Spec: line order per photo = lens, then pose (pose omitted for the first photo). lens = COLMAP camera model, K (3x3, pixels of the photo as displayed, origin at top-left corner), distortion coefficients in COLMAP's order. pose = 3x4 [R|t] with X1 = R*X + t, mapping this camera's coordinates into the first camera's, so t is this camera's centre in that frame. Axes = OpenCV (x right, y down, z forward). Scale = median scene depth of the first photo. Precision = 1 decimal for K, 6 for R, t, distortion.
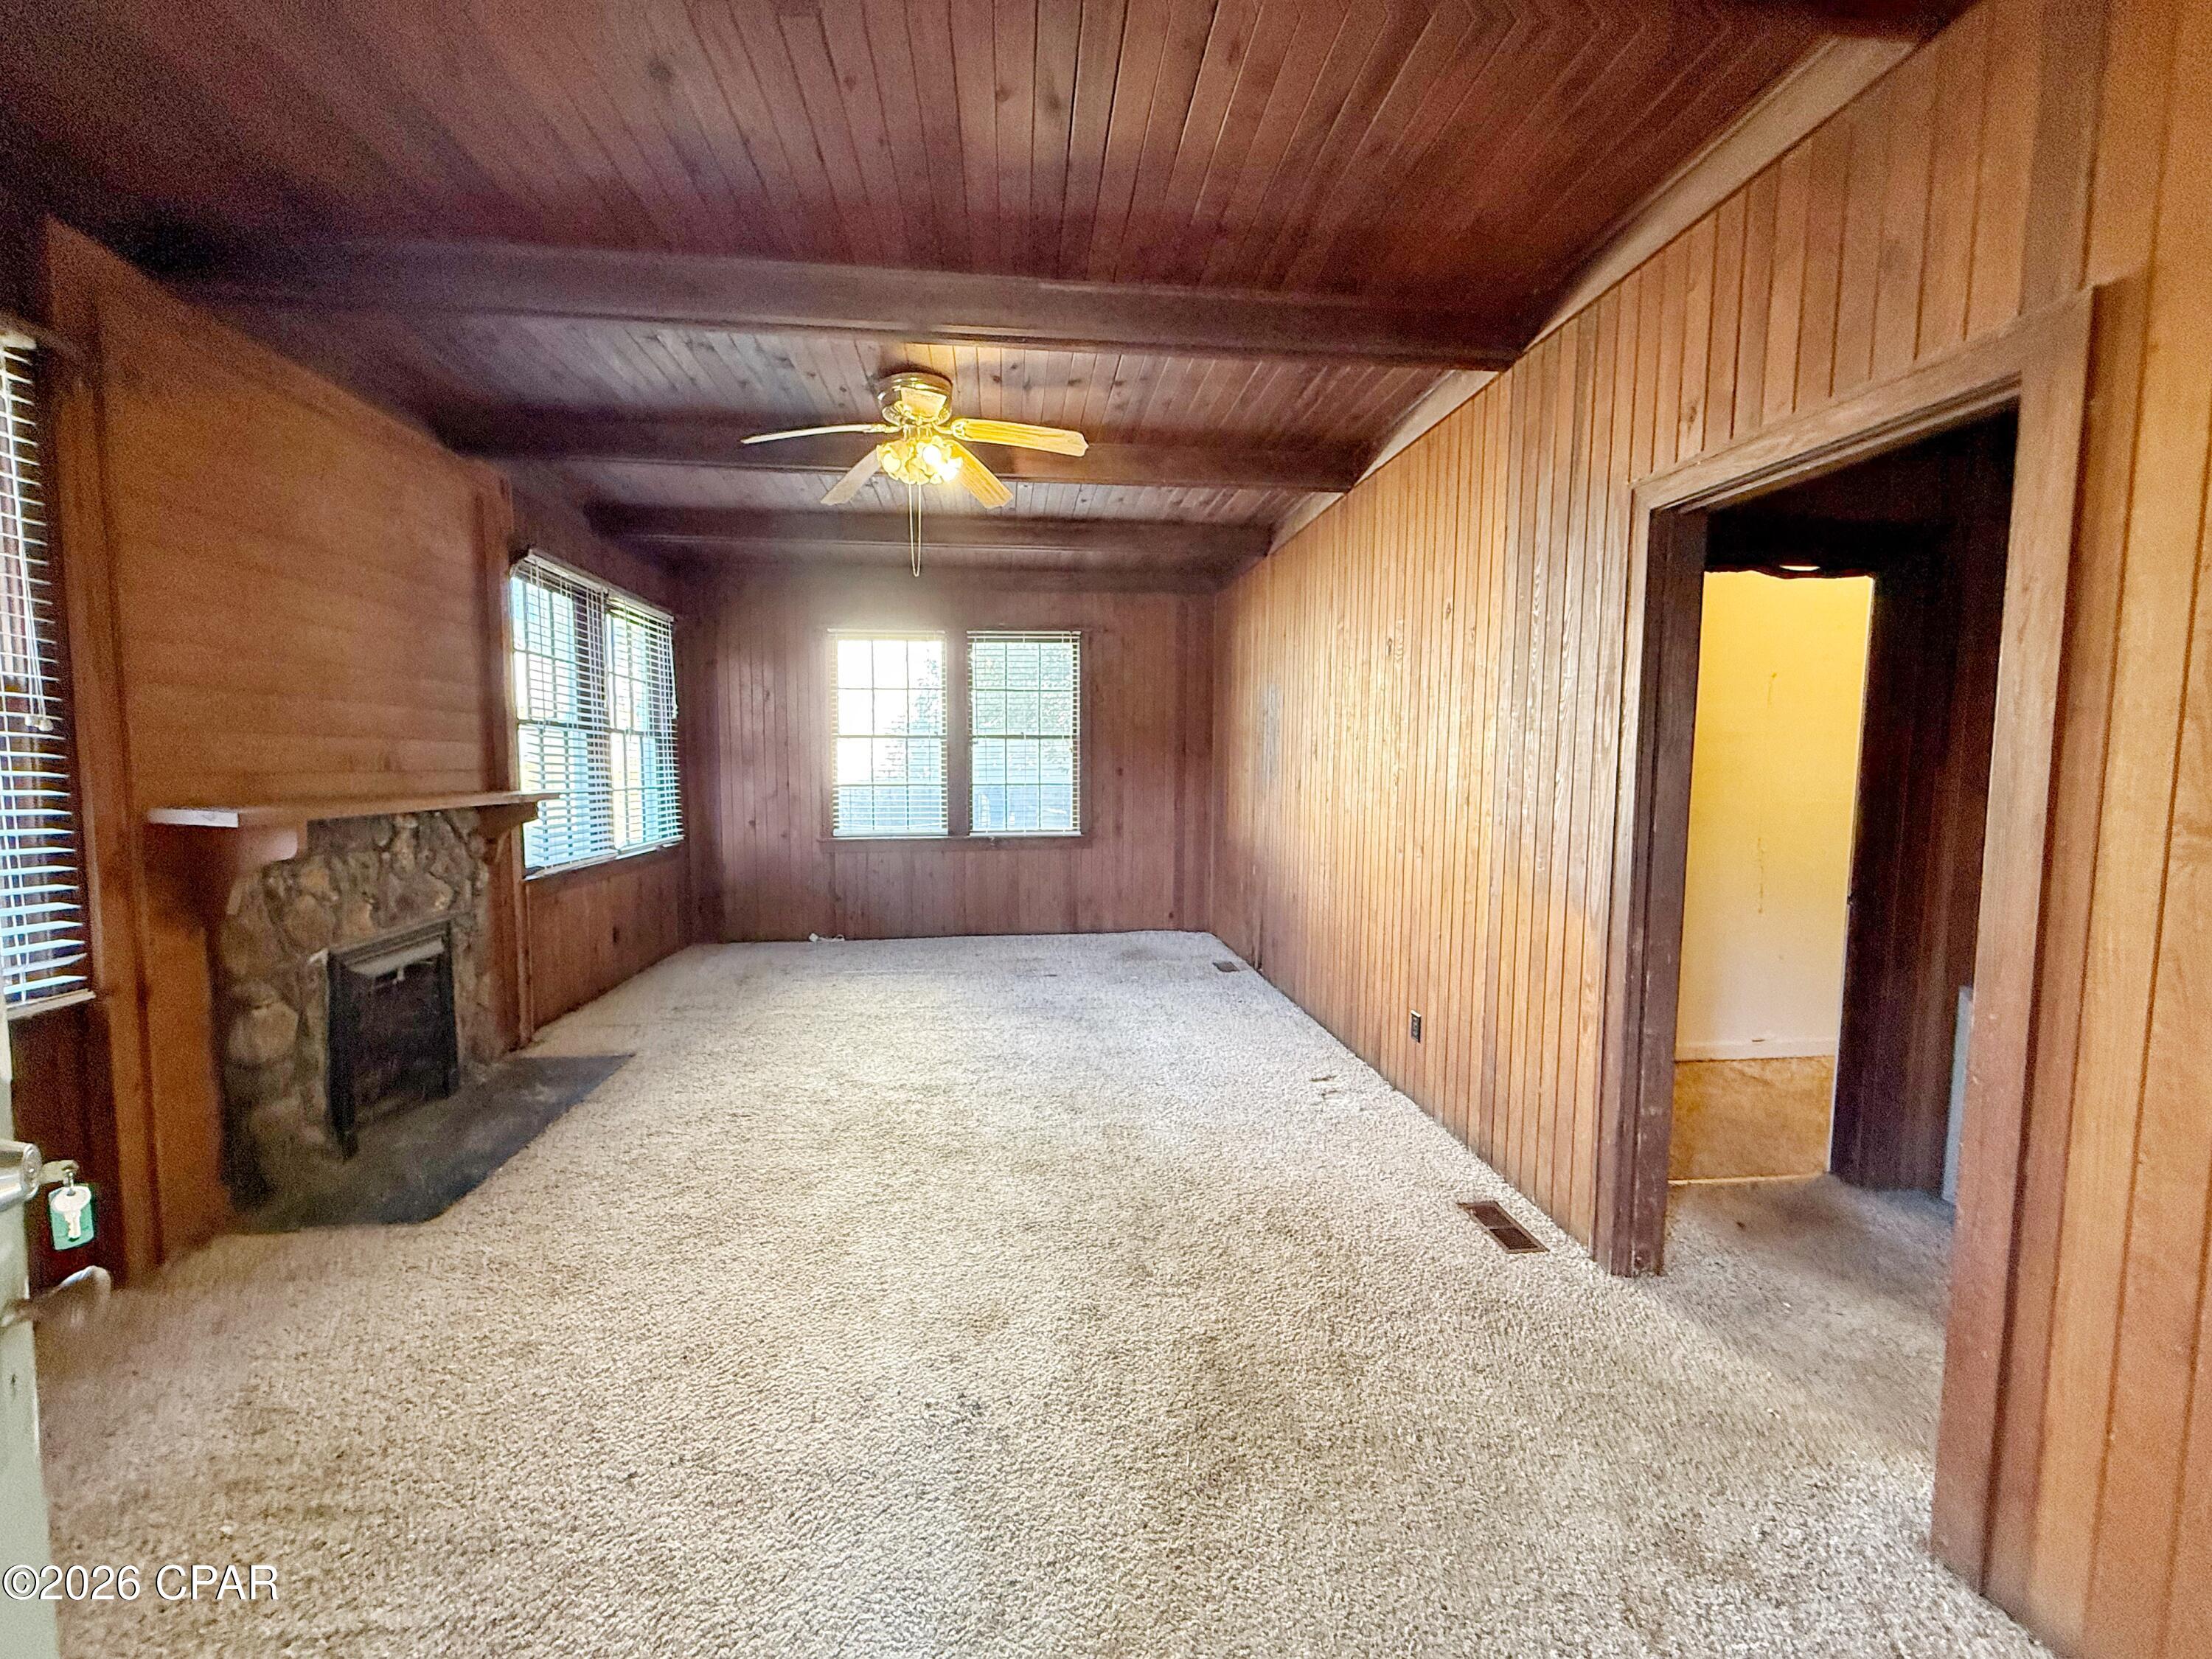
lens RADIAL K [[881.2, 0, 1101.3], [0, 881.2, 830.0], [0, 0, 1]] dist [-0.000663, -0.000098]
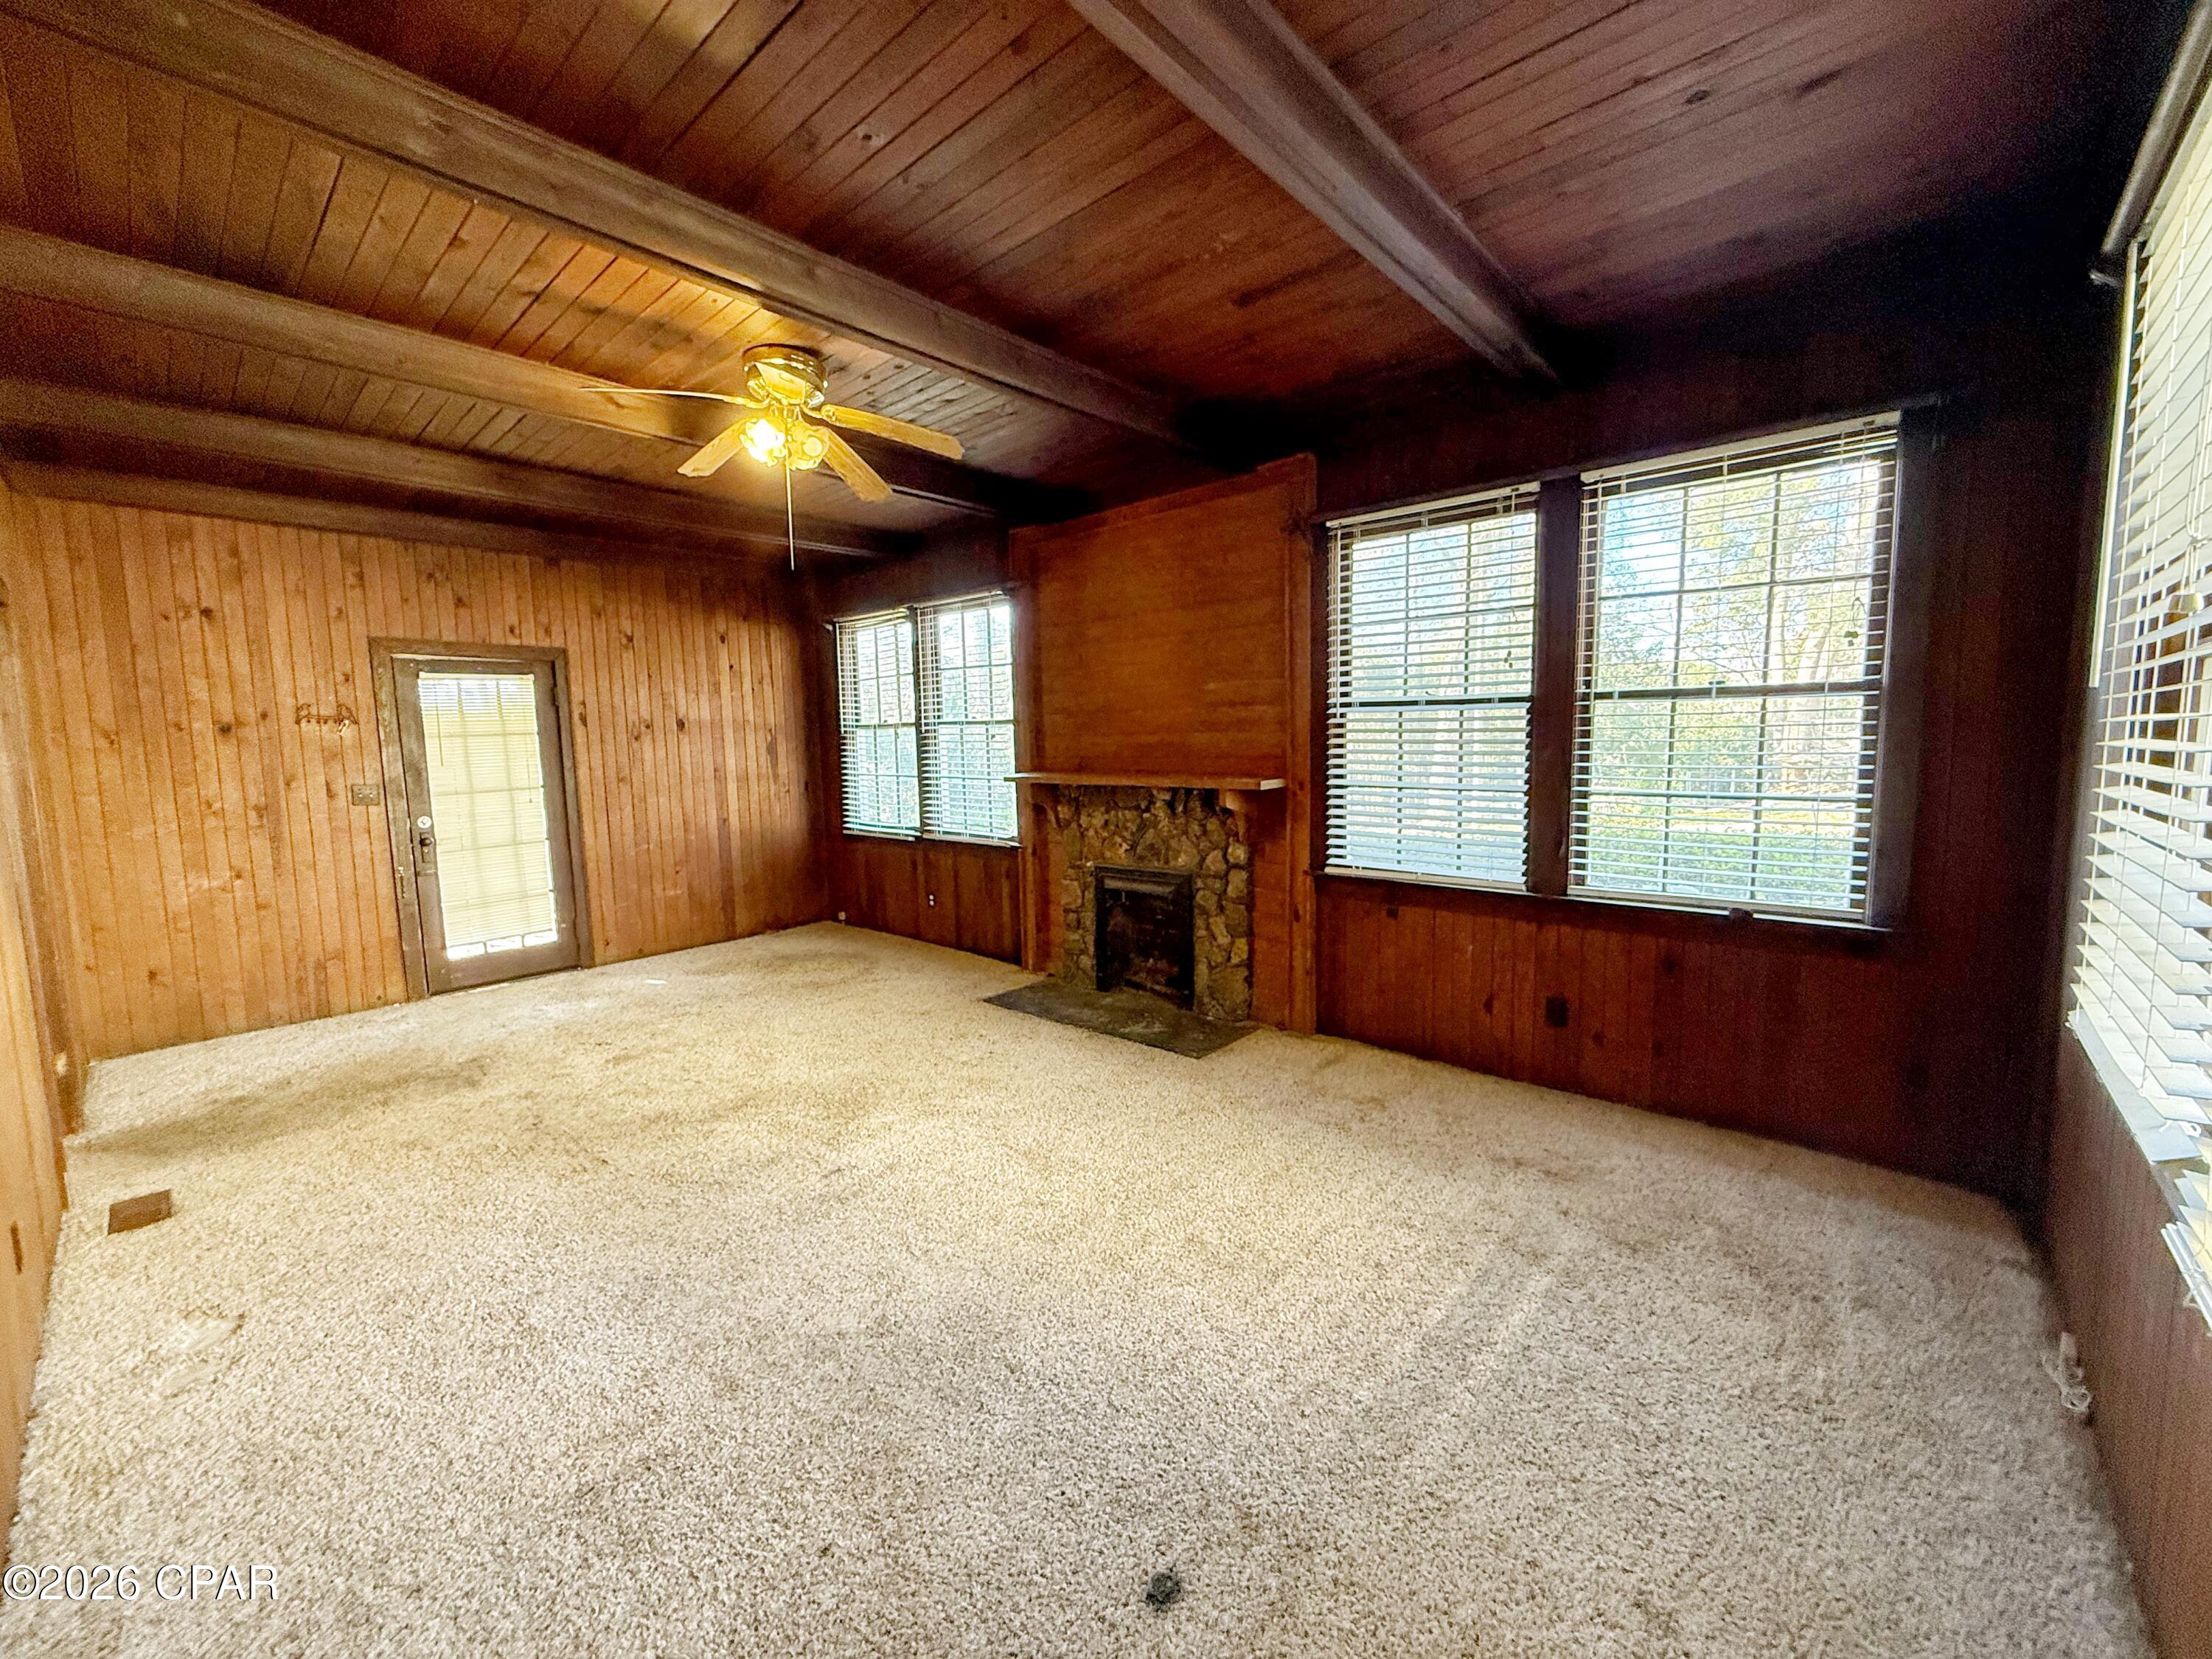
lens RADIAL K [[881.2, 0, 1097.0], [0, 881.2, 828.3], [0, 0, 1]] dist [-0.000663, -0.000098]
pose [[-0.751424, 0.080900, -0.654842, 0.196795], [-0.033442, 0.986510, 0.160249, -0.178083], [0.658972, 0.142314, -0.738582, 2.006219]]
